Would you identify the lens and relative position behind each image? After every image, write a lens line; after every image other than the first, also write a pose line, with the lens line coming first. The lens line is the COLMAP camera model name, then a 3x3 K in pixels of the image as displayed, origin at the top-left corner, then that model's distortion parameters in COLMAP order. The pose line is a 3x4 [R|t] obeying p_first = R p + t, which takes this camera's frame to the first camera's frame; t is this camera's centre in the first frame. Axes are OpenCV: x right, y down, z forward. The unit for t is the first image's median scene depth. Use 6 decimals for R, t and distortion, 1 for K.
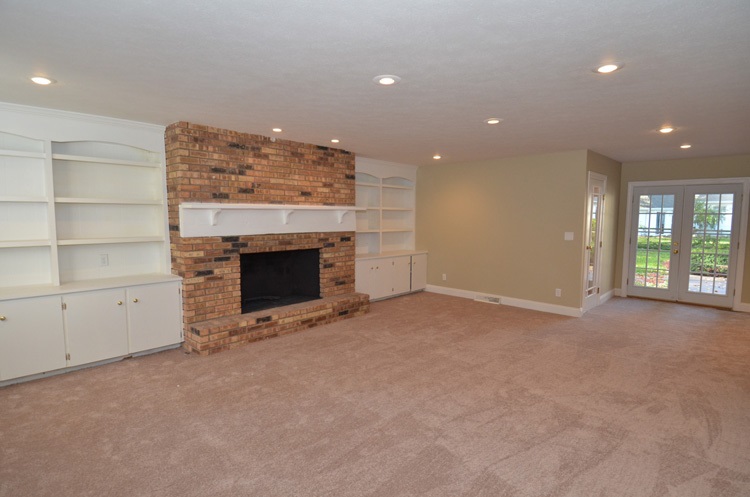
lens RADIAL K [[397.9, 0, 377.8], [0, 397.9, 251.6], [0, 0, 1]] dist [0.045222, -0.058236]
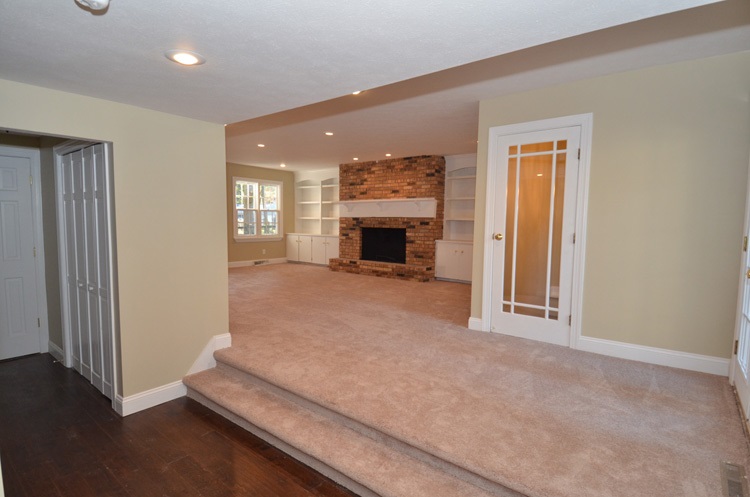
lens RADIAL K [[397.9, 0, 377.8], [0, 397.9, 251.6], [0, 0, 1]] dist [0.045222, -0.058236]
pose [[0.052388, 0.077108, -0.995645, 1.387841], [-0.099140, 0.992491, 0.071648, -0.020703], [0.993694, 0.094955, 0.059639, 0.892368]]
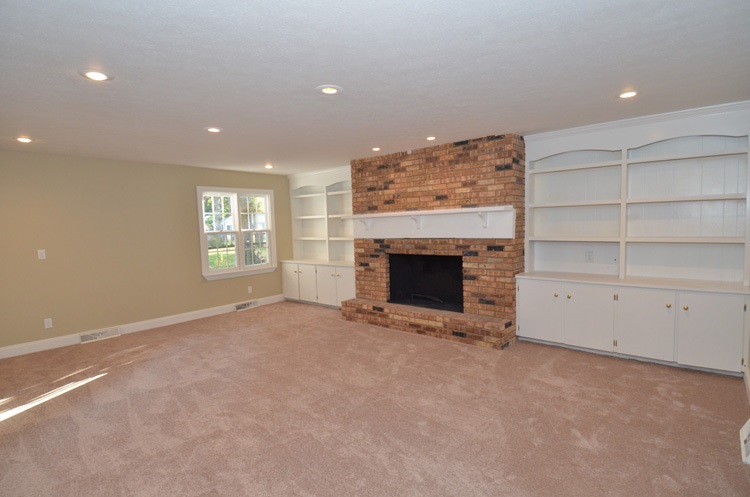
lens RADIAL K [[397.9, 0, 377.8], [0, 397.9, 251.6], [0, 0, 1]] dist [0.045222, -0.058236]
pose [[0.022934, 0.070017, -0.997282, 0.803046], [-0.054678, 0.996139, 0.068679, -0.075593], [0.998241, 0.052955, 0.026673, 0.855415]]
